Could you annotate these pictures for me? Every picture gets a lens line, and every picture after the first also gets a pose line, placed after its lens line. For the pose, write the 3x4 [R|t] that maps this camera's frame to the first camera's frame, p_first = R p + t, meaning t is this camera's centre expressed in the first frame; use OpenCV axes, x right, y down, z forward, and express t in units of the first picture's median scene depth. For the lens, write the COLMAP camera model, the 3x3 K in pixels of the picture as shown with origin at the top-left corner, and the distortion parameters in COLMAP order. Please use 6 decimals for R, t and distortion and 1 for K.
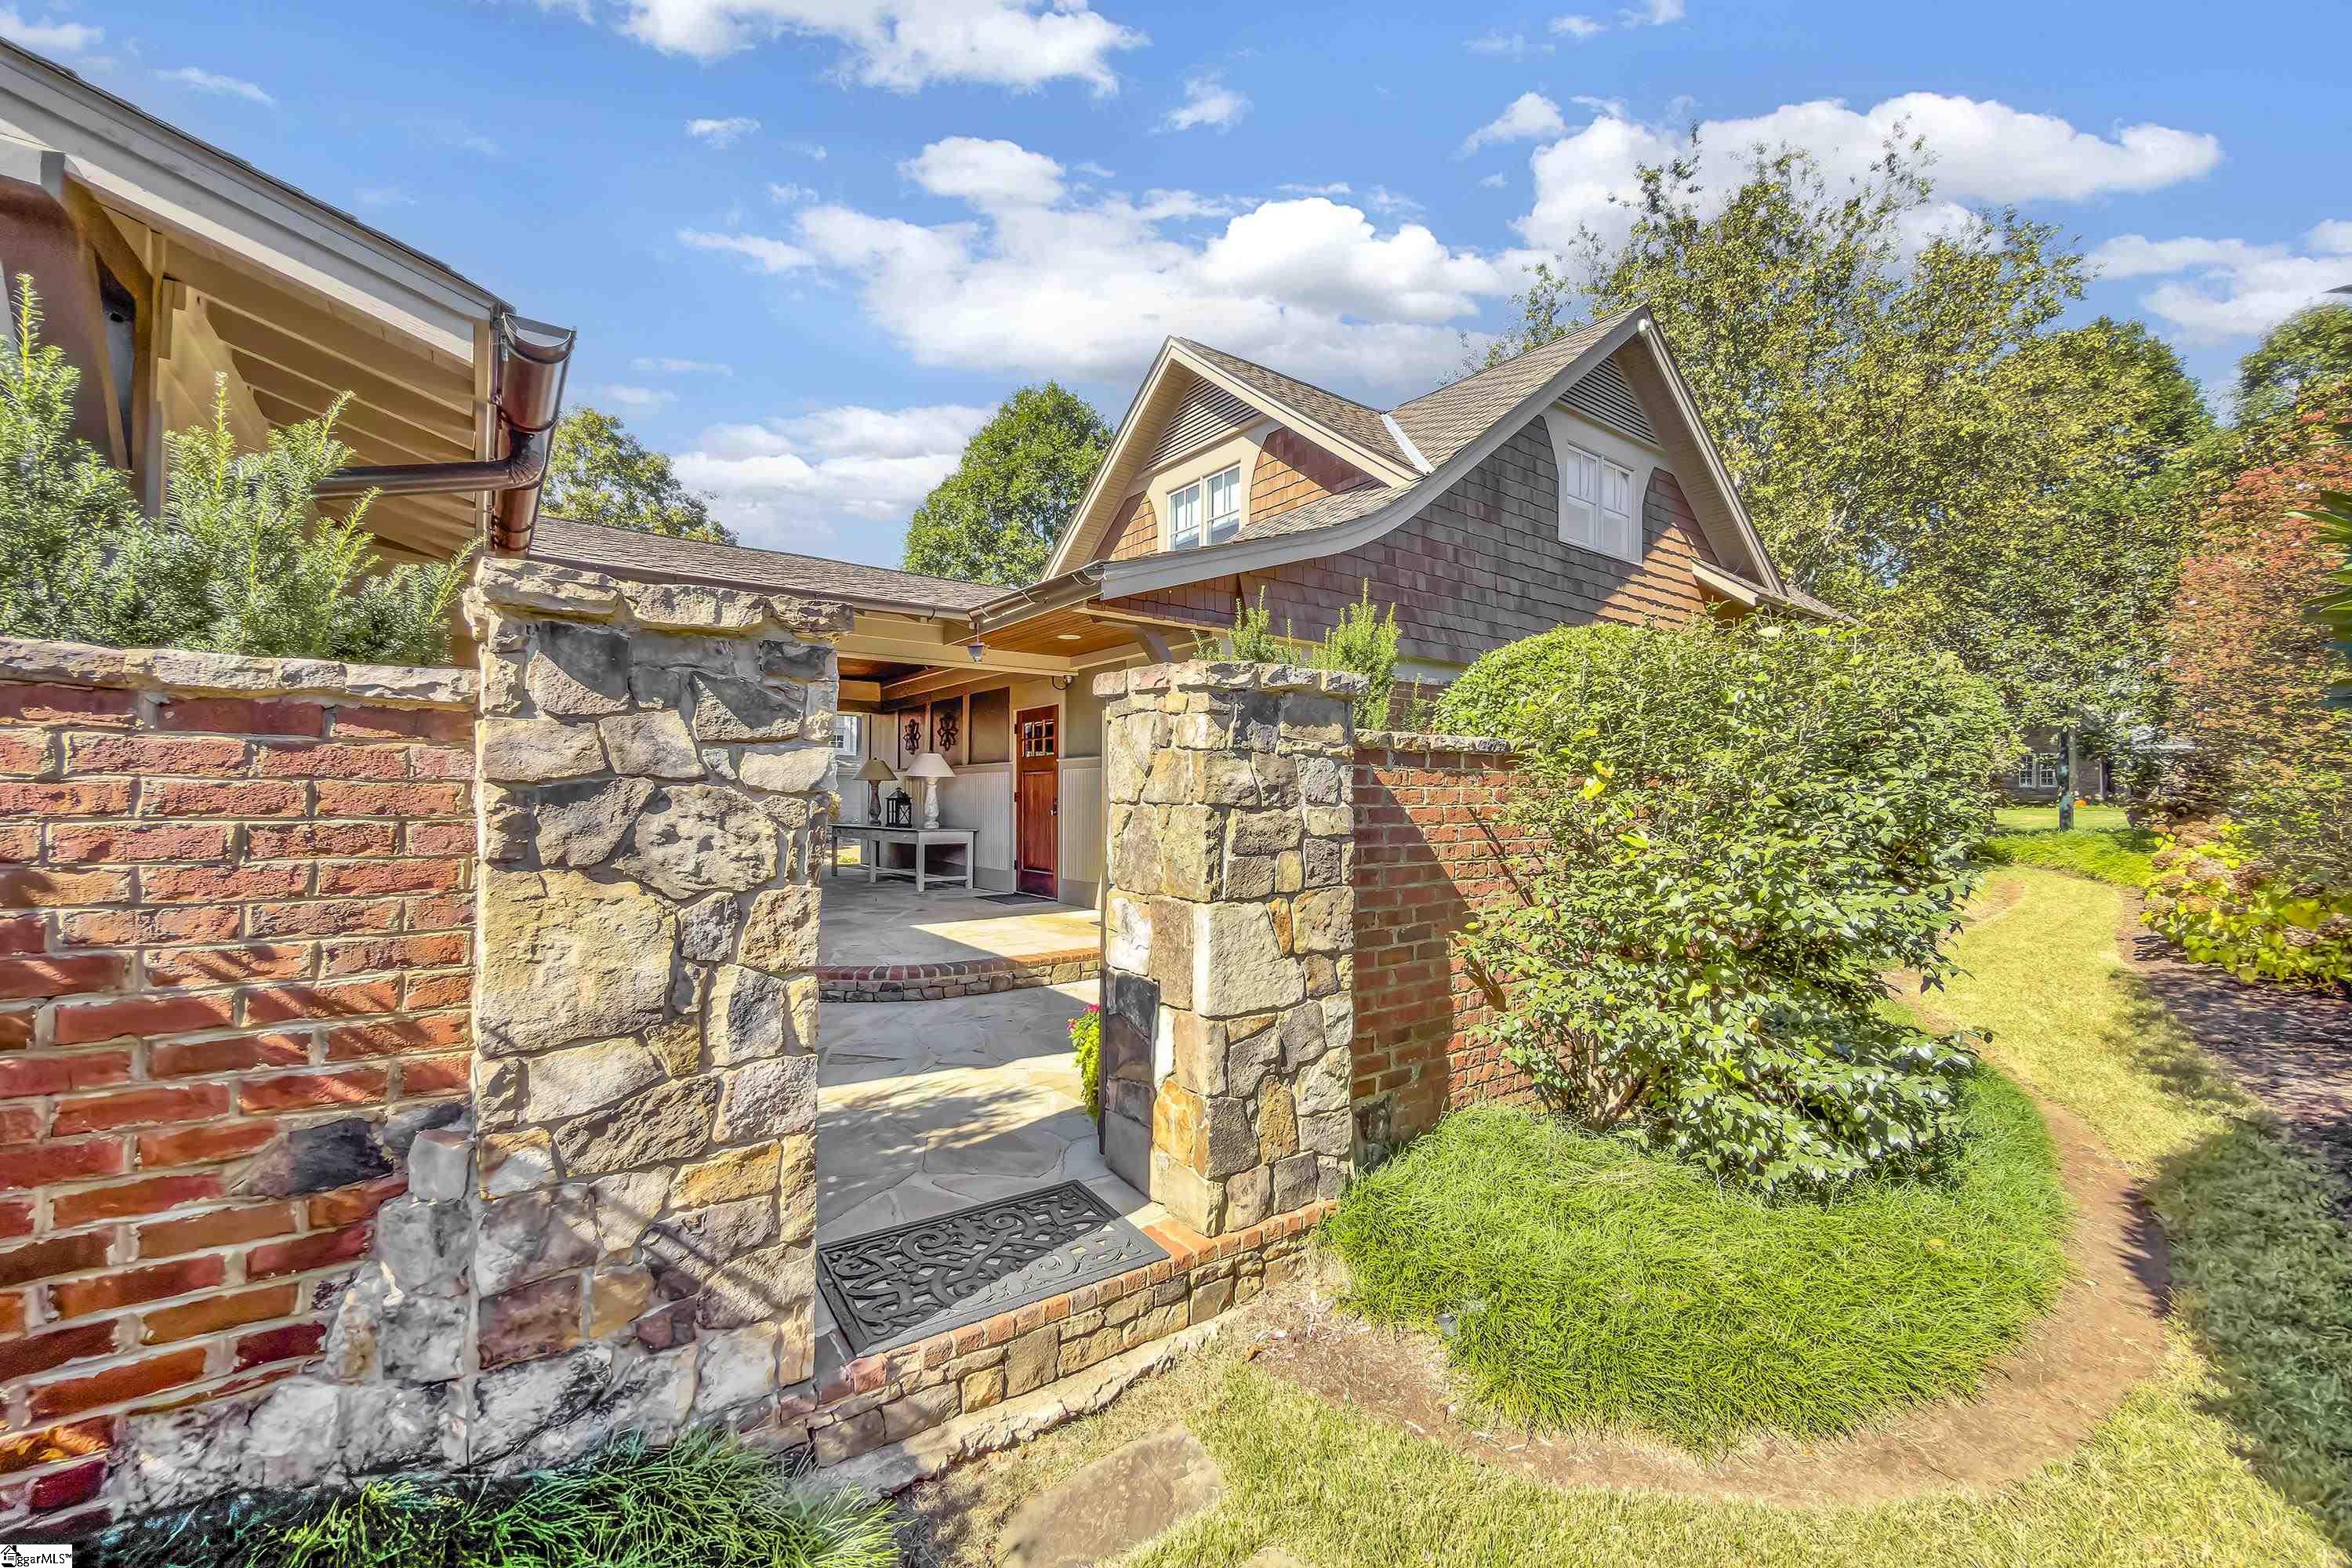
lens RADIAL K [[939.5, 0, 1180.5], [0, 939.5, 778.0], [0, 0, 1]] dist [0.000453, -0.000101]
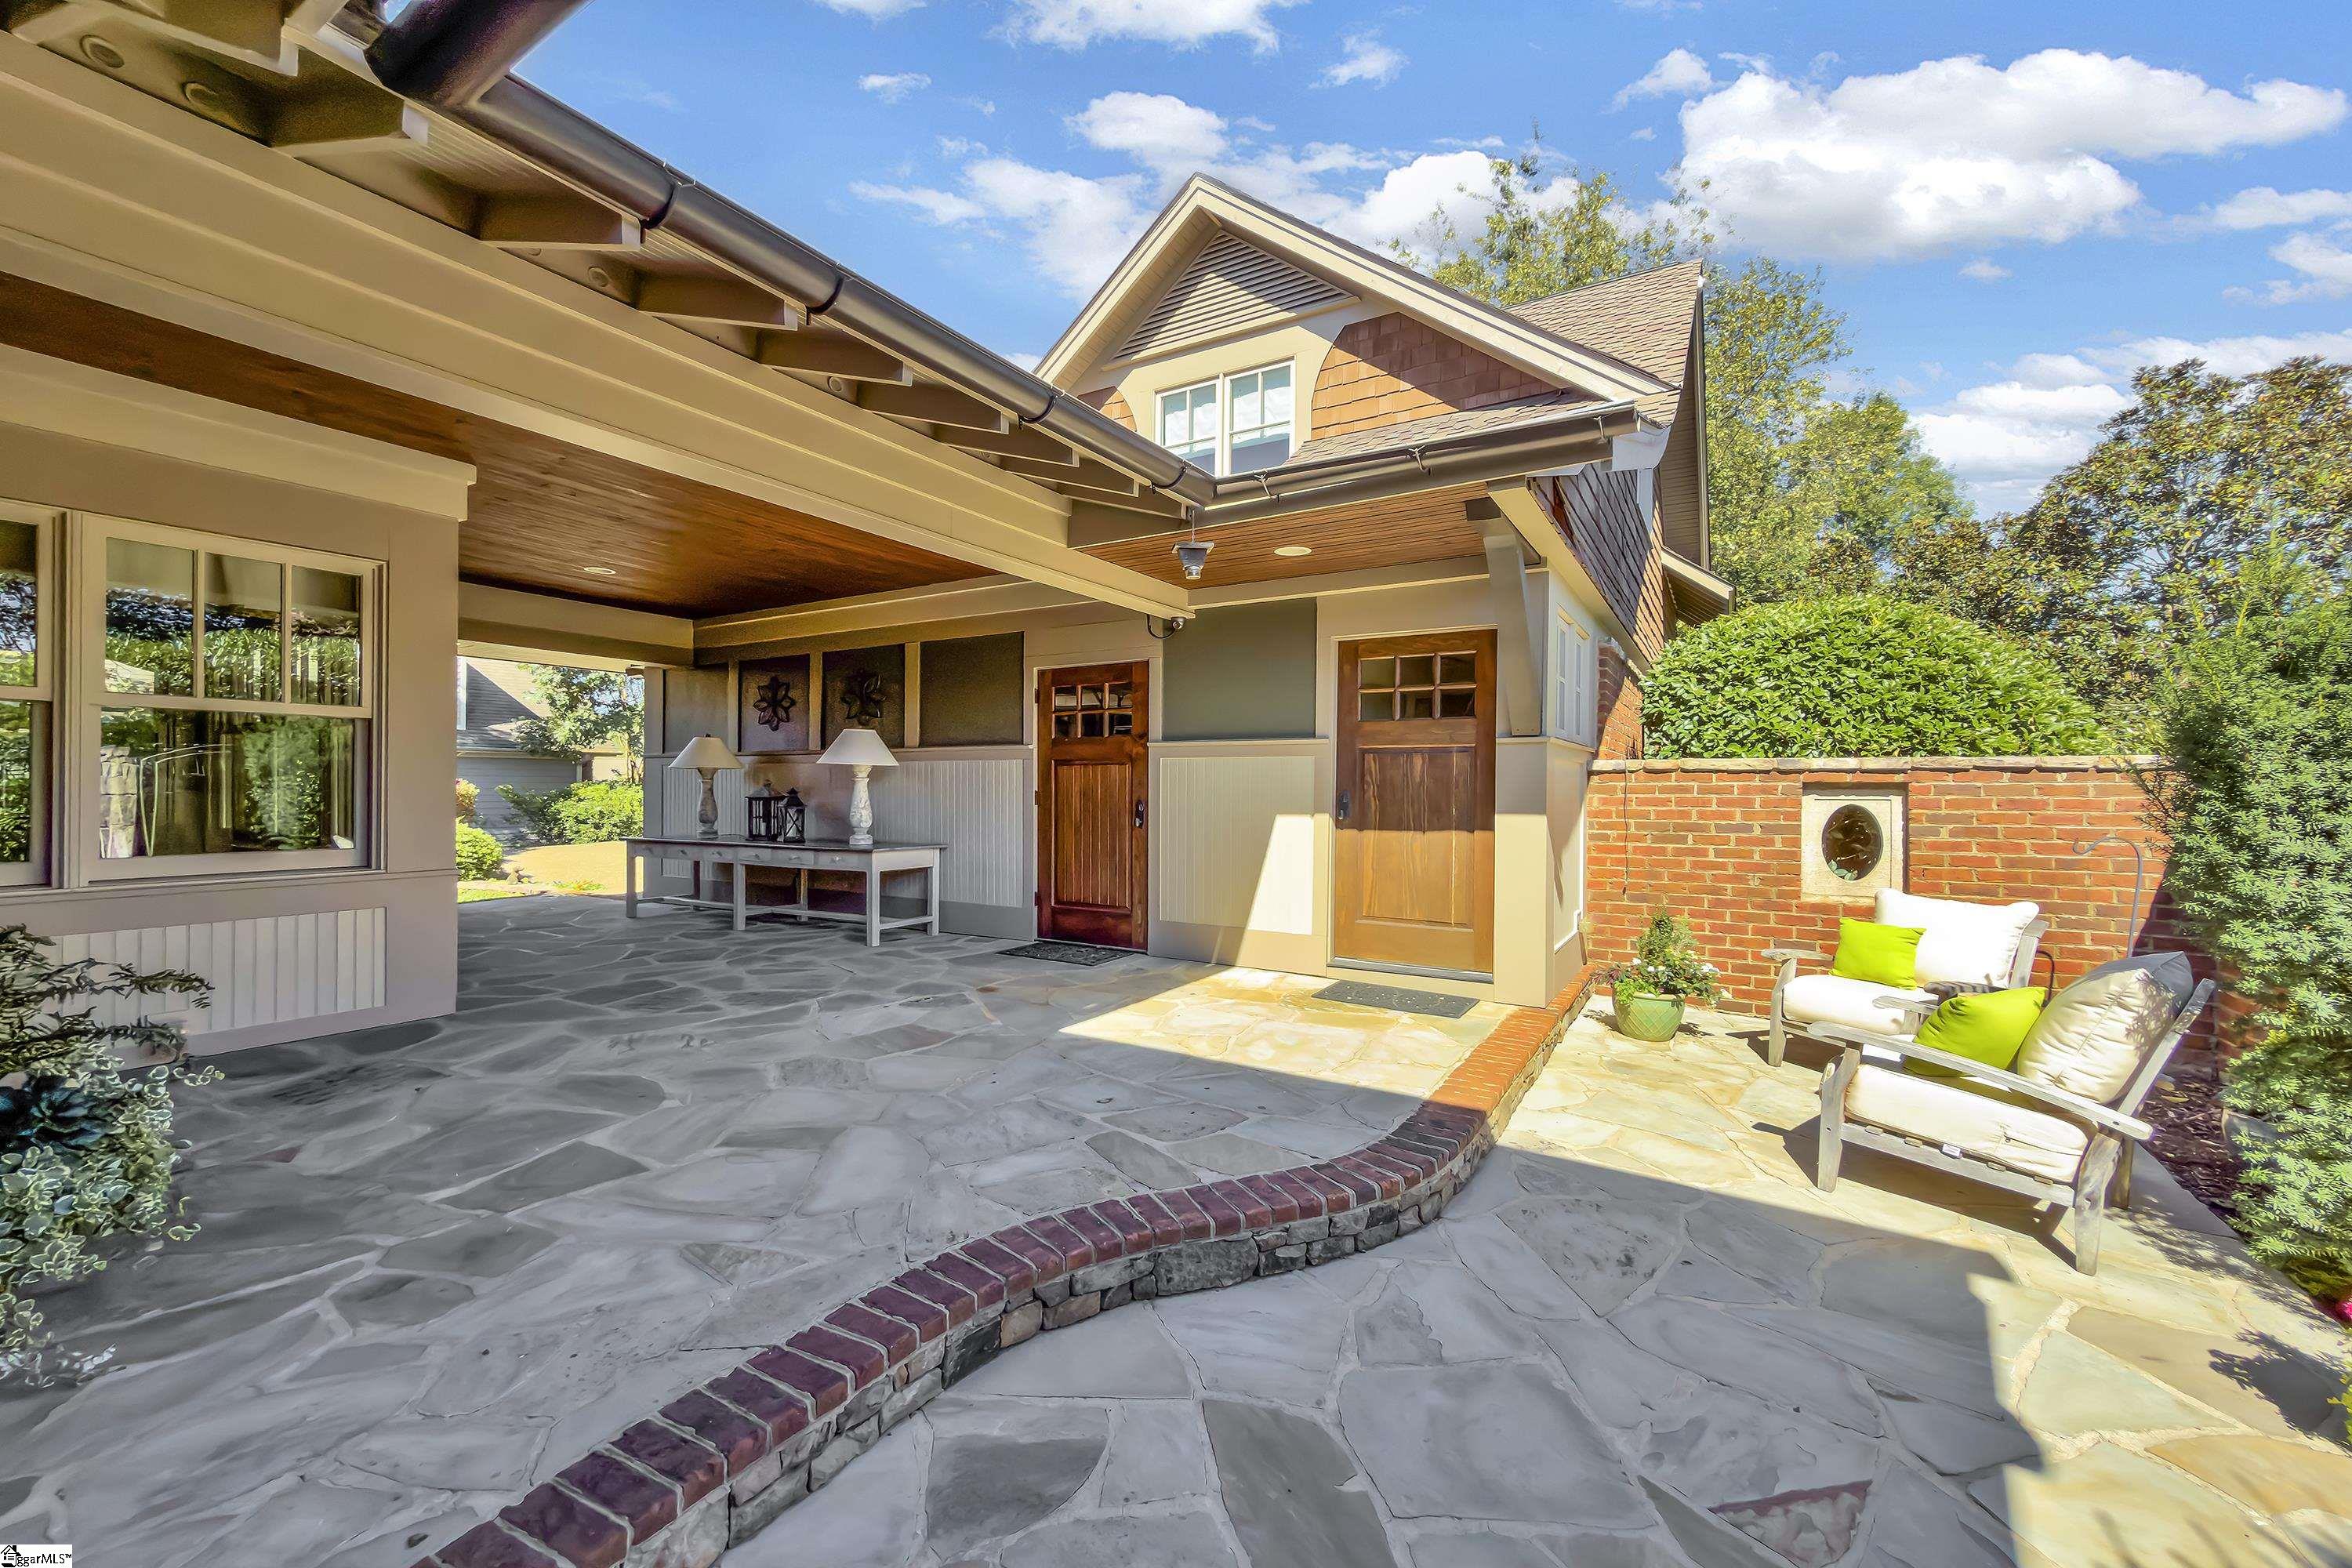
lens RADIAL K [[939.5, 0, 1172.2], [0, 939.5, 789.7], [0, 0, 1]] dist [0.000453, -0.000101]
pose [[0.926881, 0.005040, 0.375322, -0.335441], [-0.013652, 0.999701, 0.020289, -0.000831], [-0.375108, -0.023930, 0.926672, 0.344370]]
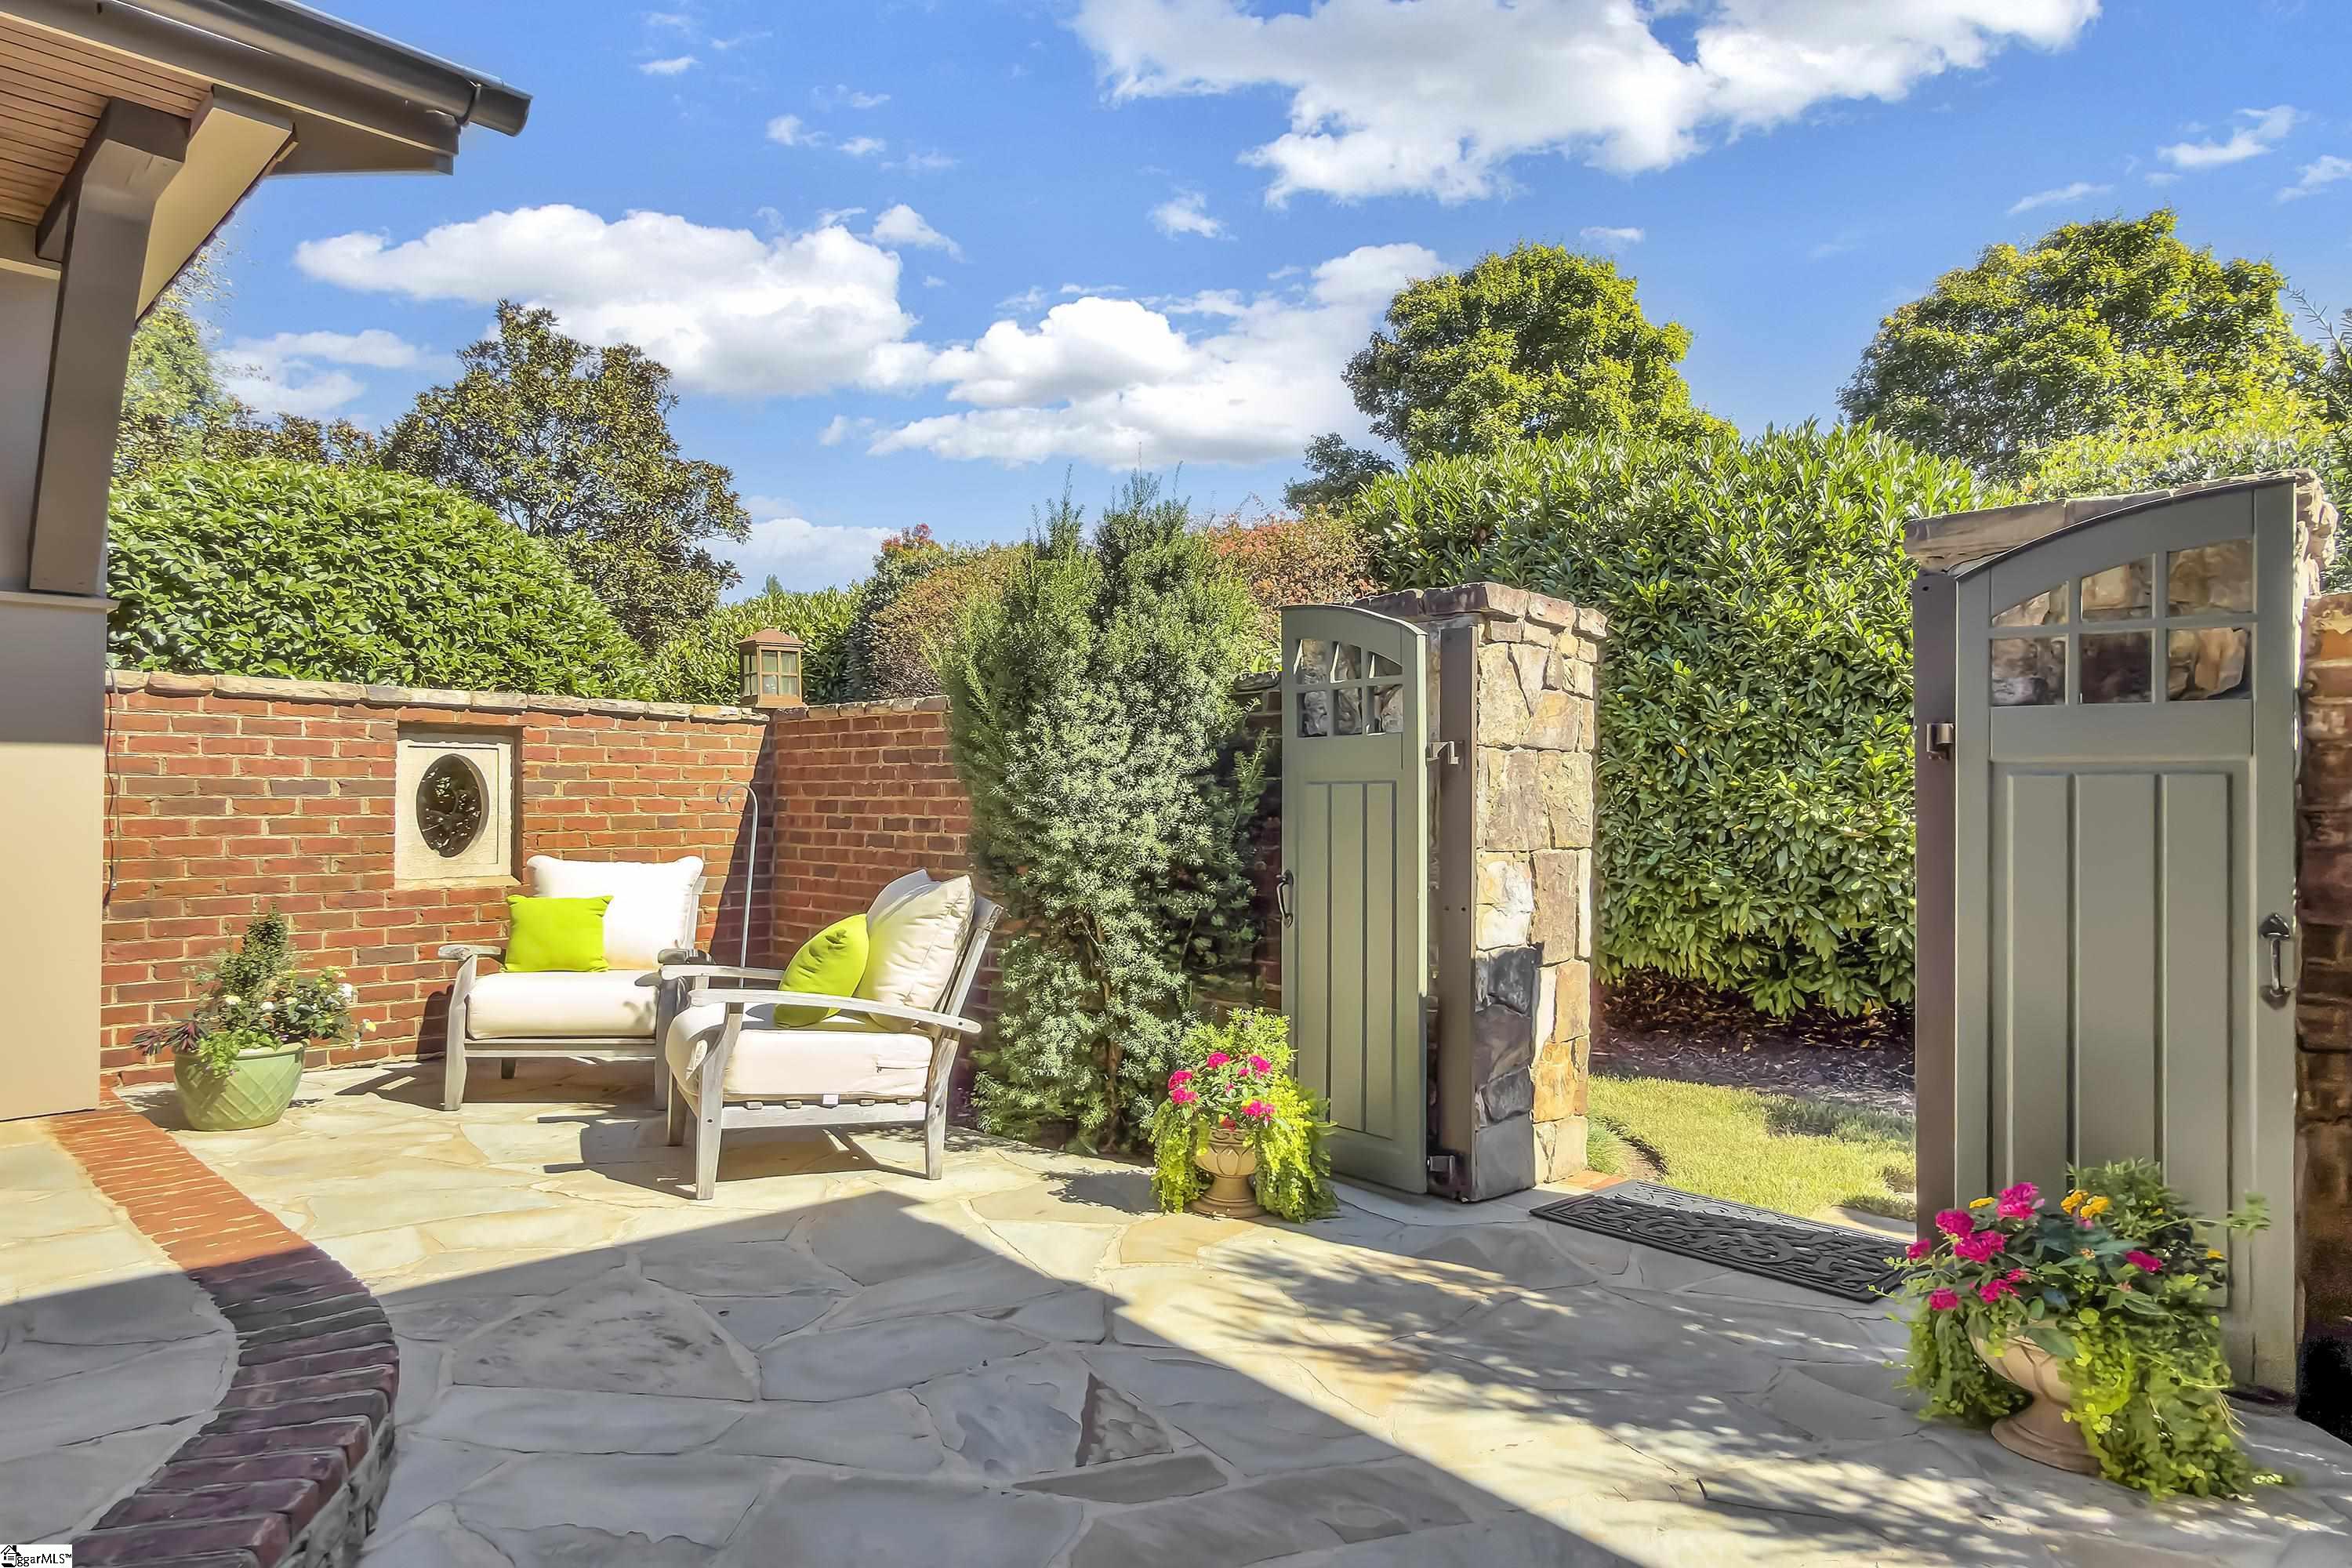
lens RADIAL K [[1371.4, 0, 1172.7], [0, 1371.4, 802.2], [0, 0, 1]] dist [-0.000398, 0.000833]
pose [[-0.171554, 0.003508, 0.985168, -0.397836], [-0.024432, 0.999671, -0.007815, 0.030353], [-0.984872, -0.025410, -0.171412, 0.493623]]
